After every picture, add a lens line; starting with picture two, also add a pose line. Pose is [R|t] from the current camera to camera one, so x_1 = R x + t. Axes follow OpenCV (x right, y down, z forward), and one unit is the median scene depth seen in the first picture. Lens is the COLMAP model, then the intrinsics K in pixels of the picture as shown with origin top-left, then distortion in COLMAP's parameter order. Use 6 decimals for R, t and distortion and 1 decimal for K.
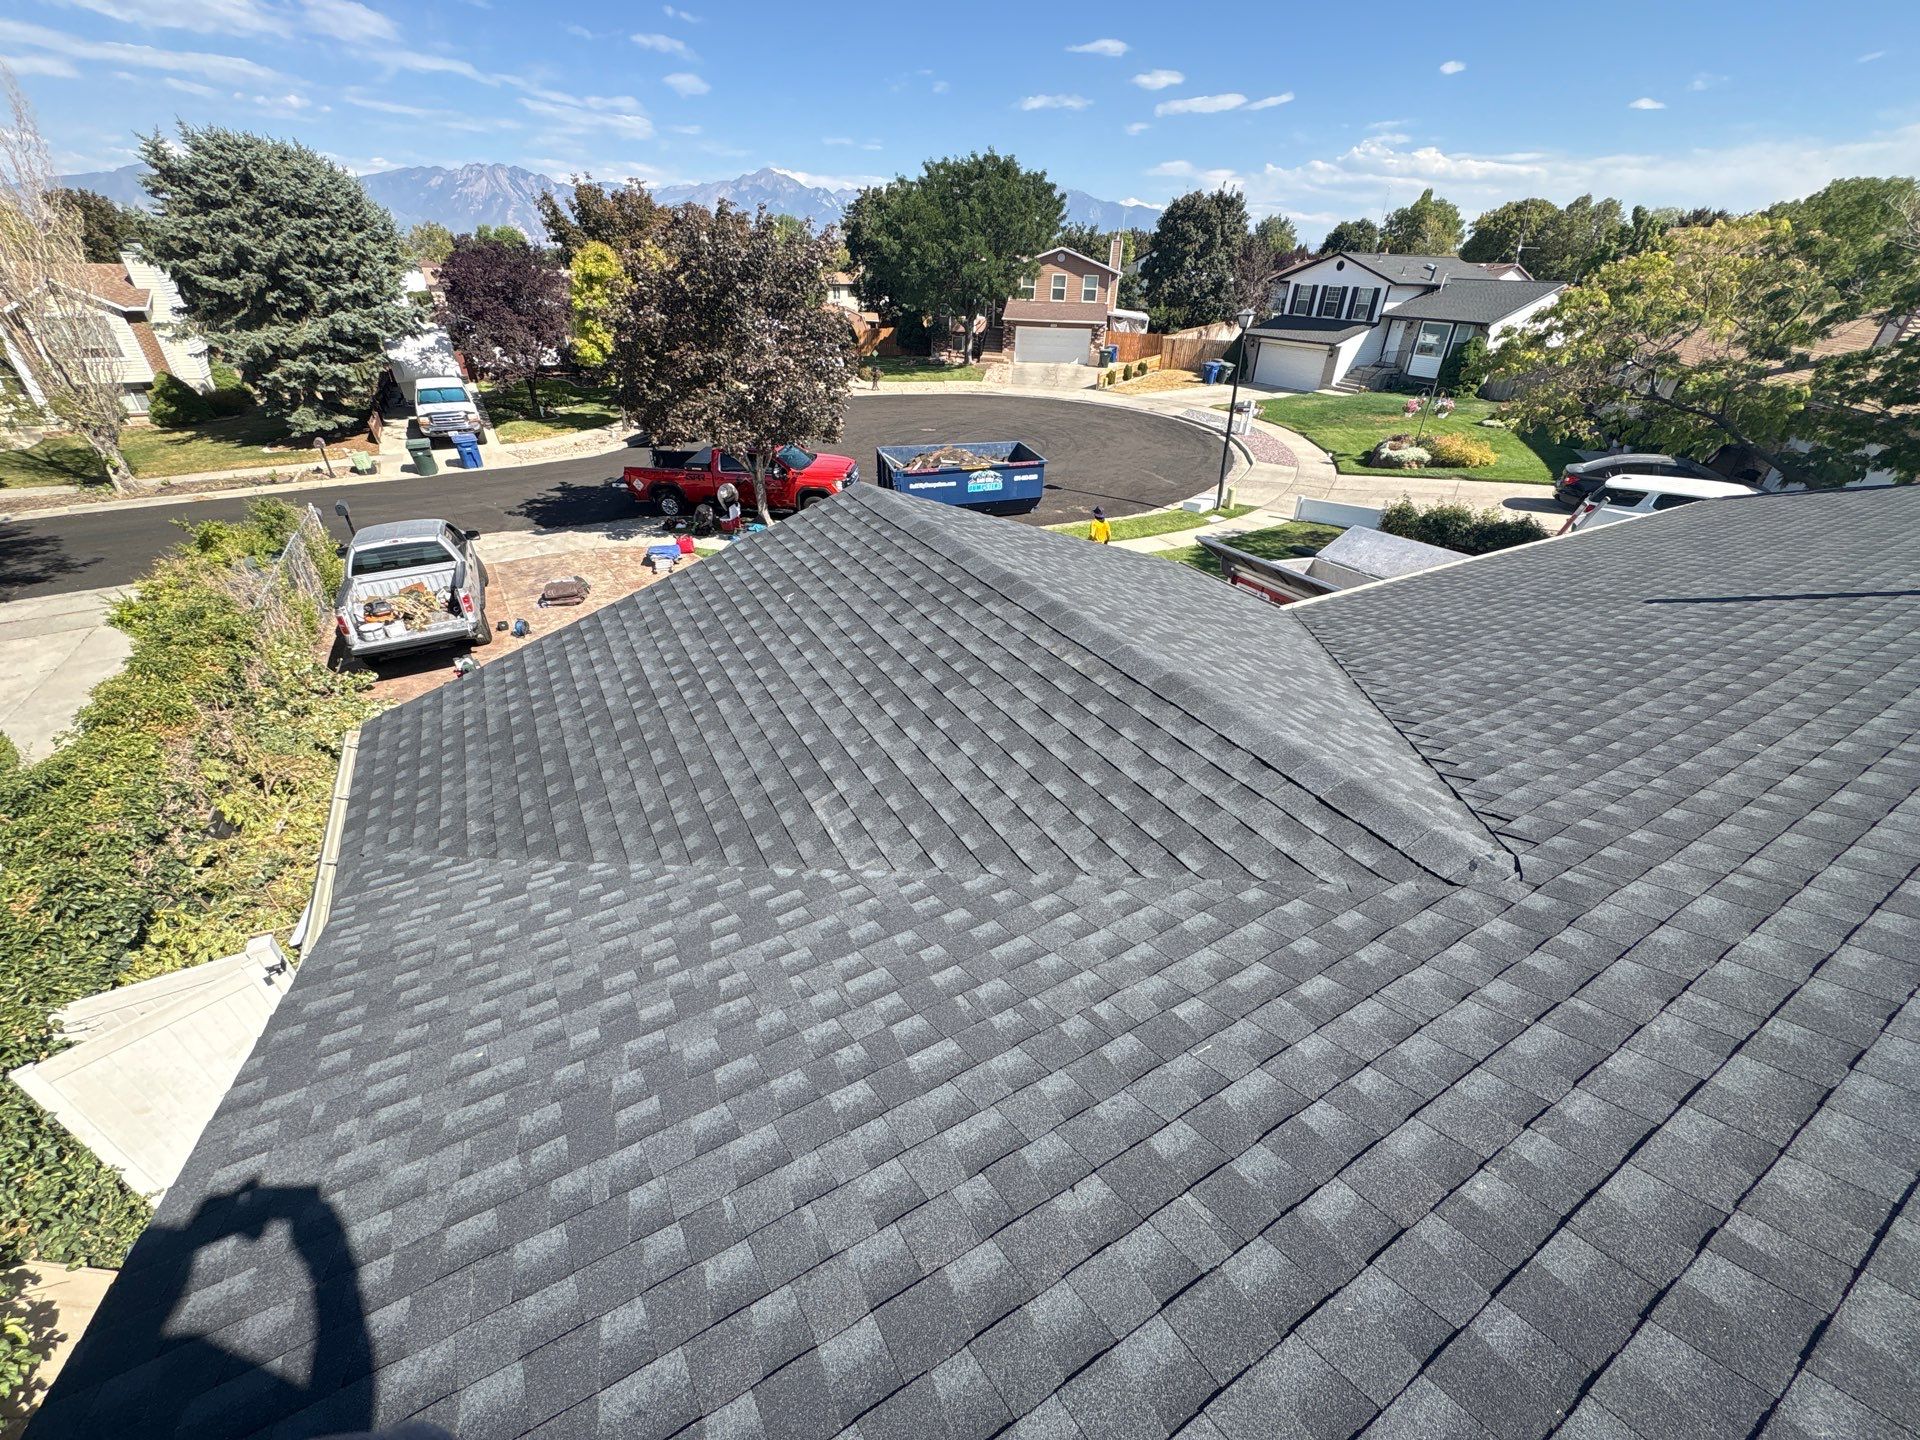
lens RADIAL K [[762.9, 0, 960.0], [0, 762.9, 720.0], [0, 0, 1]] dist [0.000299, 0.000018]
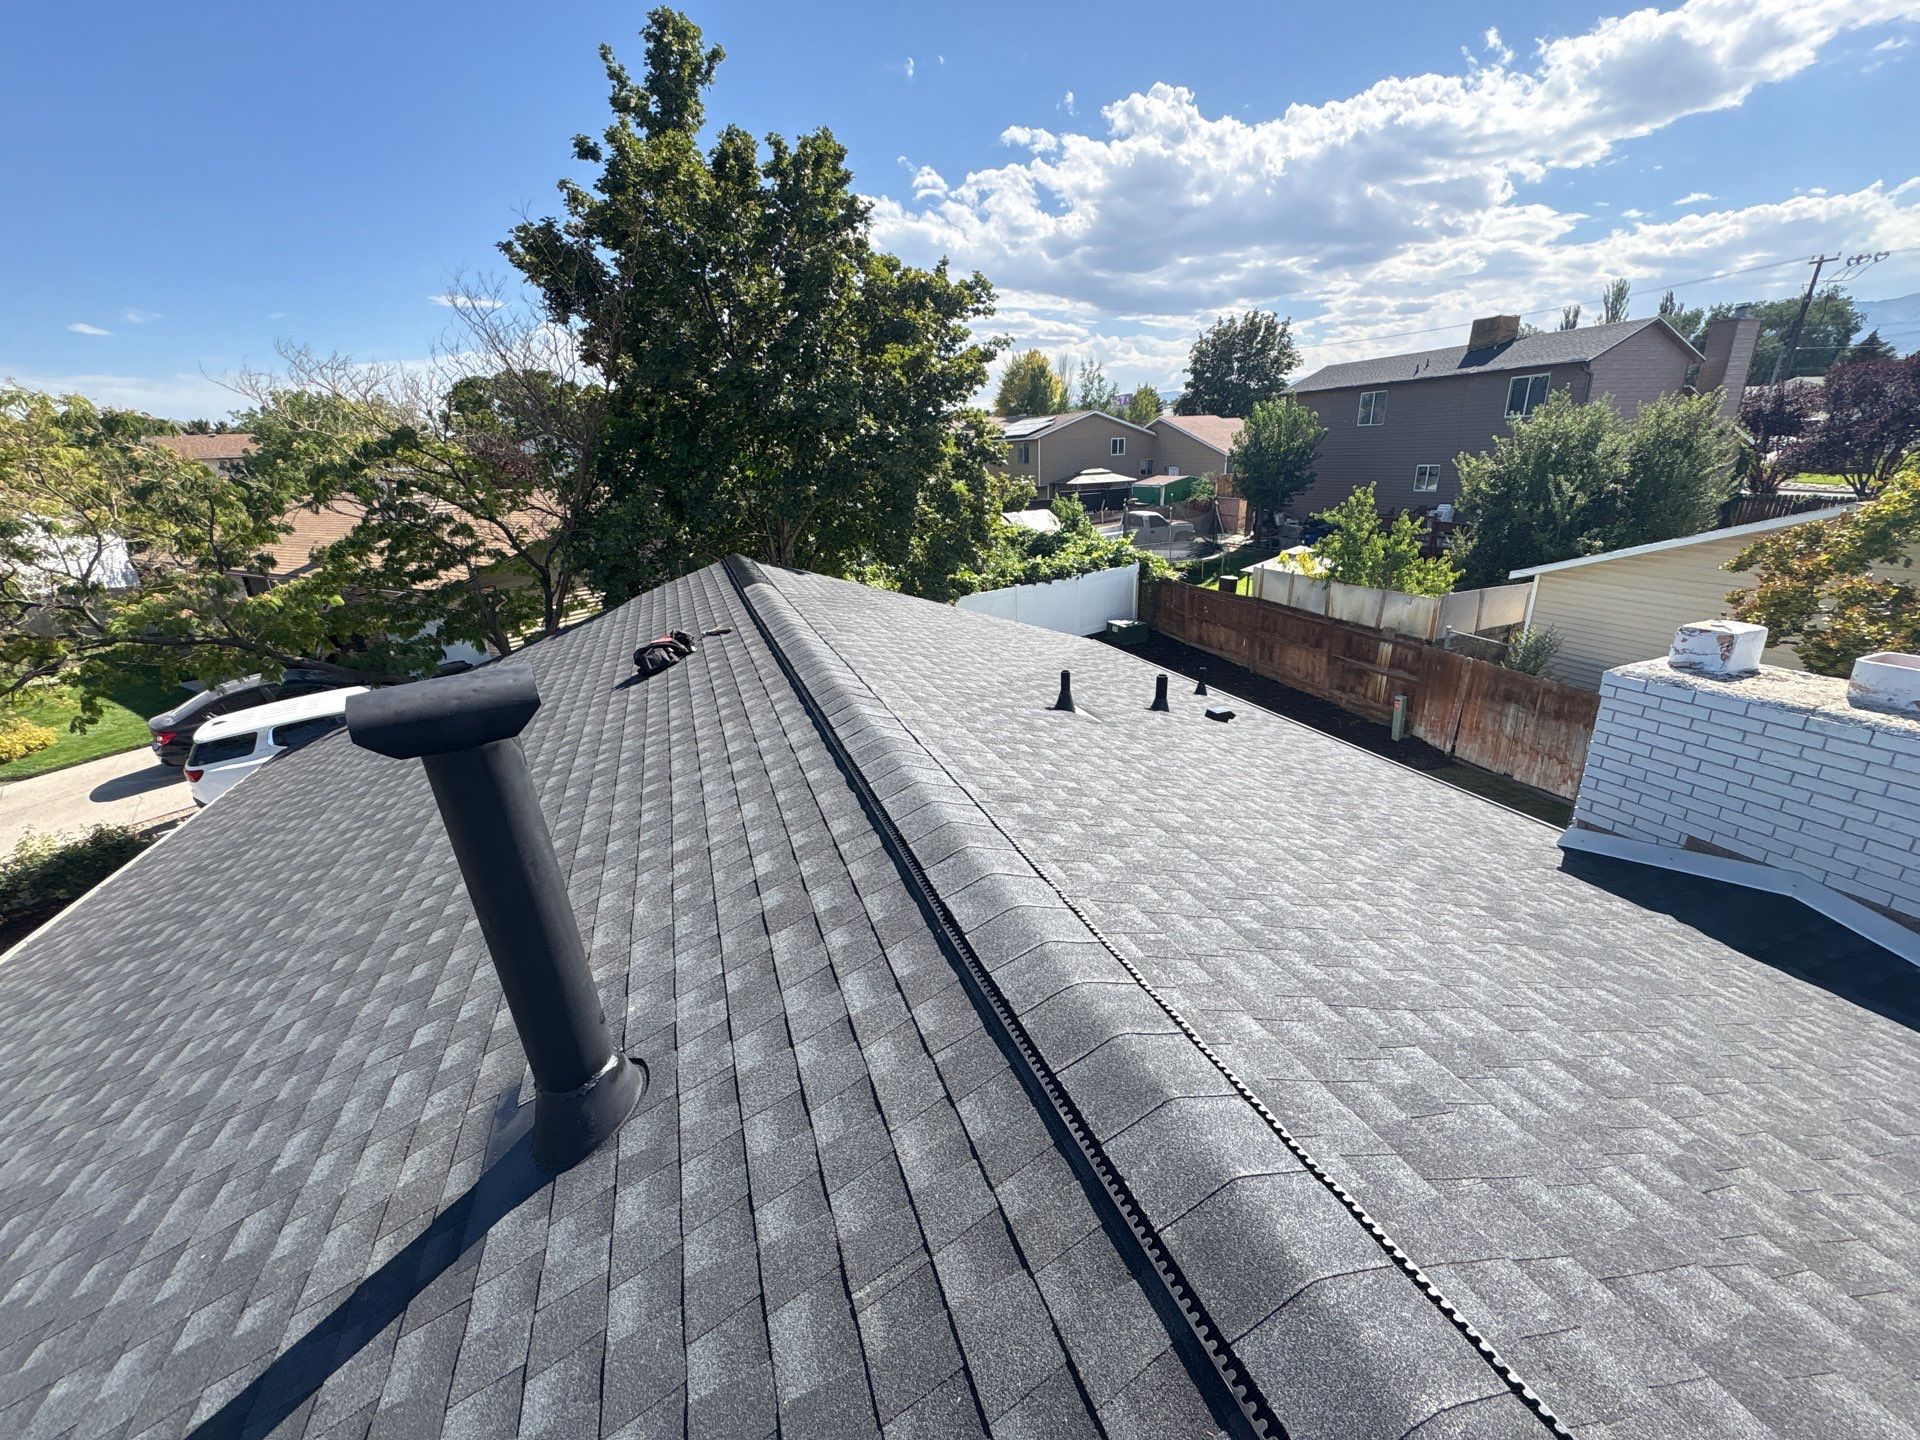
lens RADIAL K [[763.5, 0, 958.7], [0, 763.5, 715.0], [0, 0, 1]] dist [-0.001128, -0.000031]
pose [[0.163723, -0.349856, 0.922386, 0.210321], [0.548262, 0.809576, 0.209752, -0.057148], [-0.820124, 0.471368, 0.324359, 0.113556]]
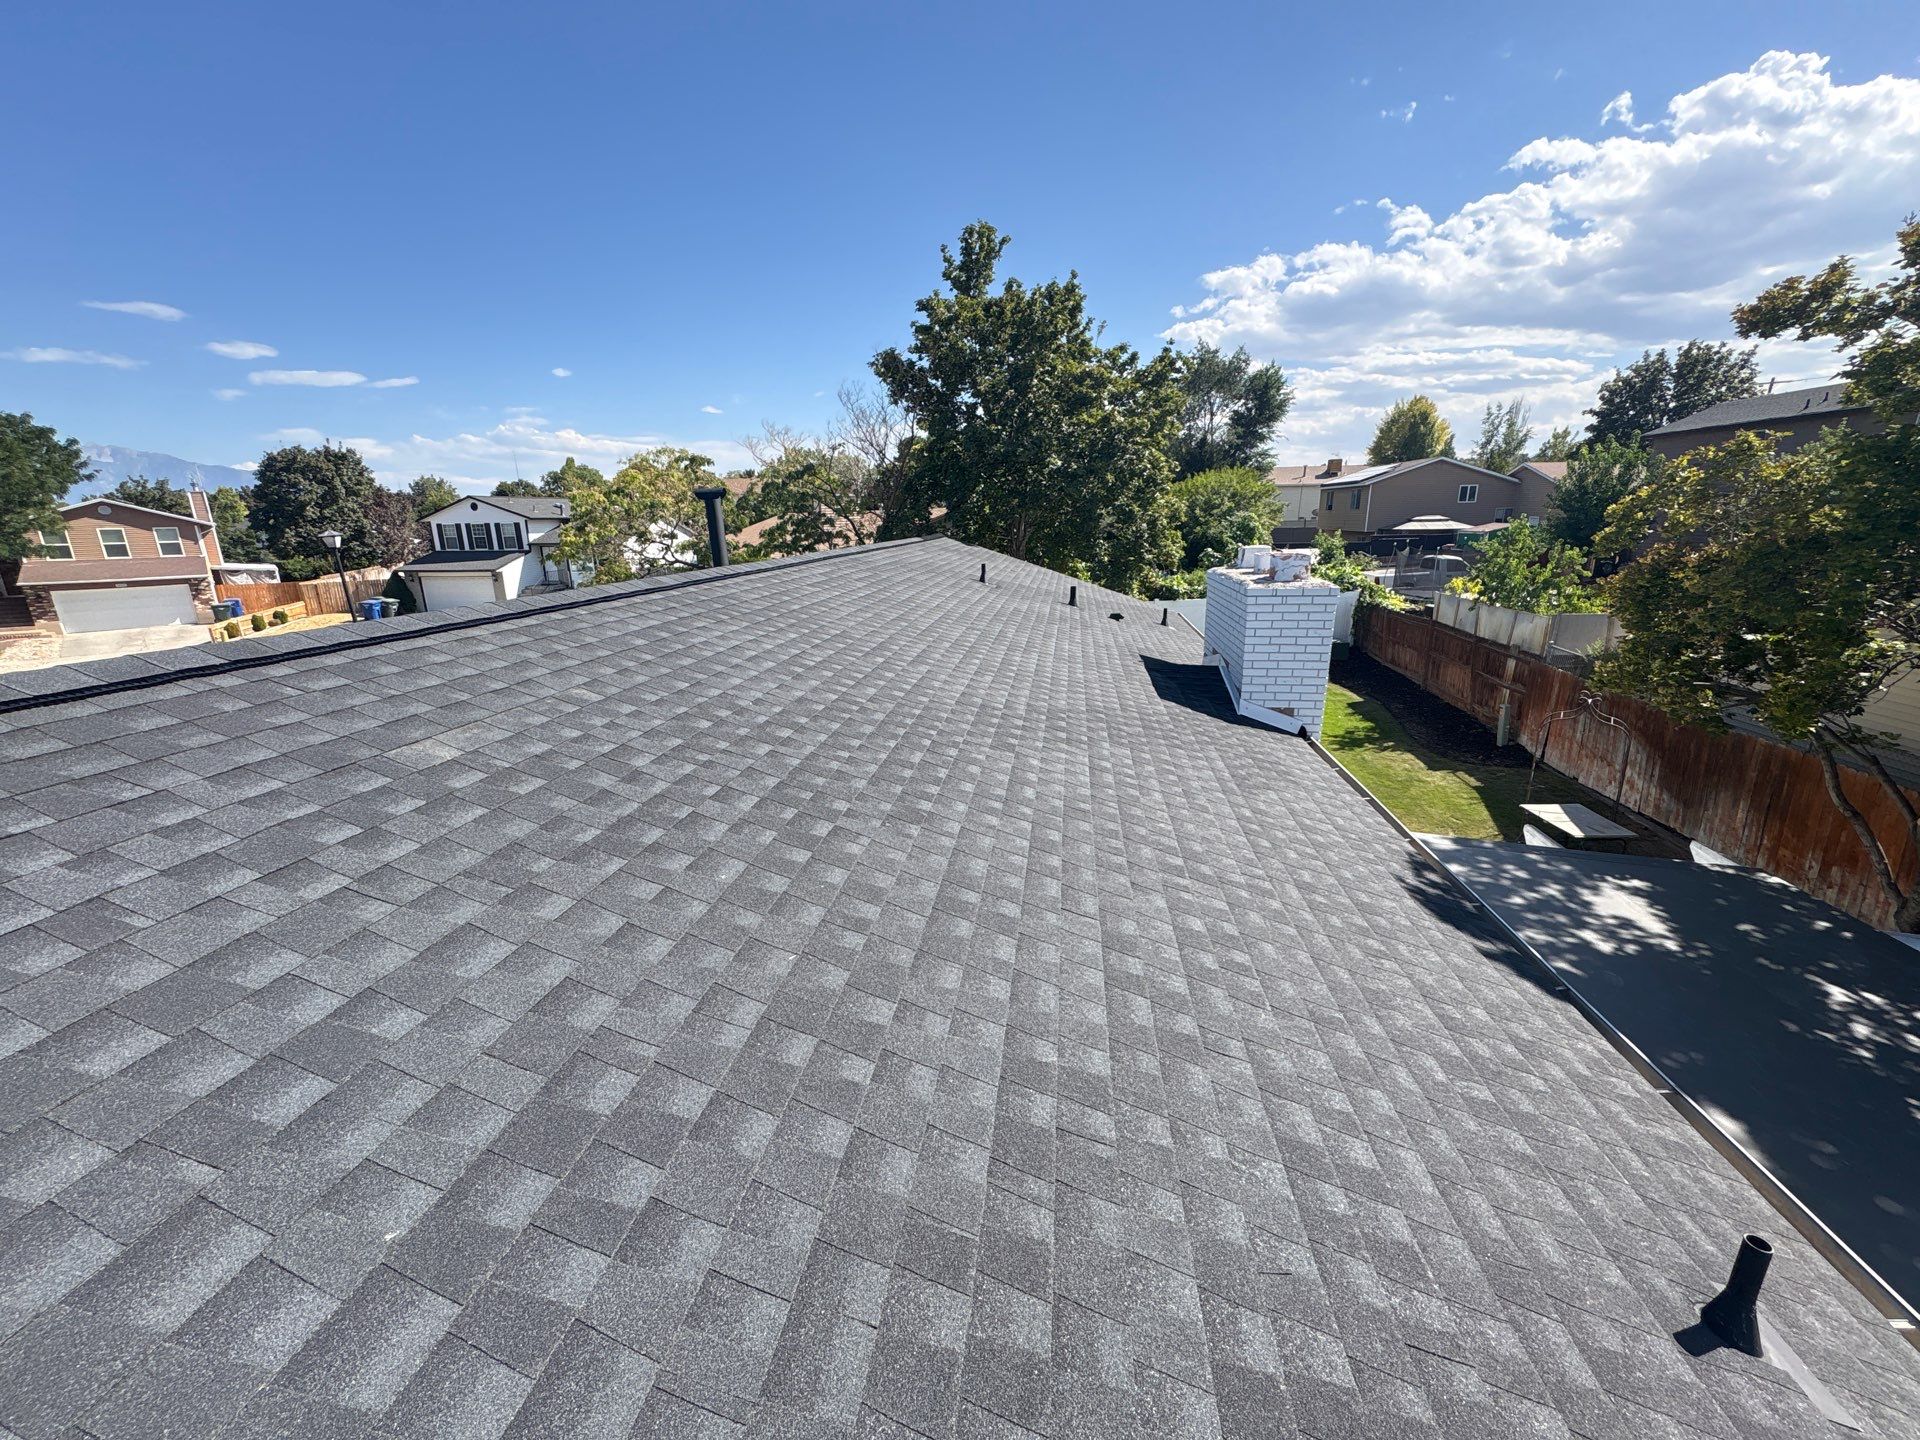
lens RADIAL K [[762.9, 0, 960.0], [0, 762.9, 720.0], [0, 0, 1]] dist [0.000299, 0.000018]
pose [[0.615234, -0.237711, 0.751652, 0.055468], [0.435496, 0.897250, -0.072700, 0.089748], [-0.657138, 0.372069, 0.655541, -0.083172]]
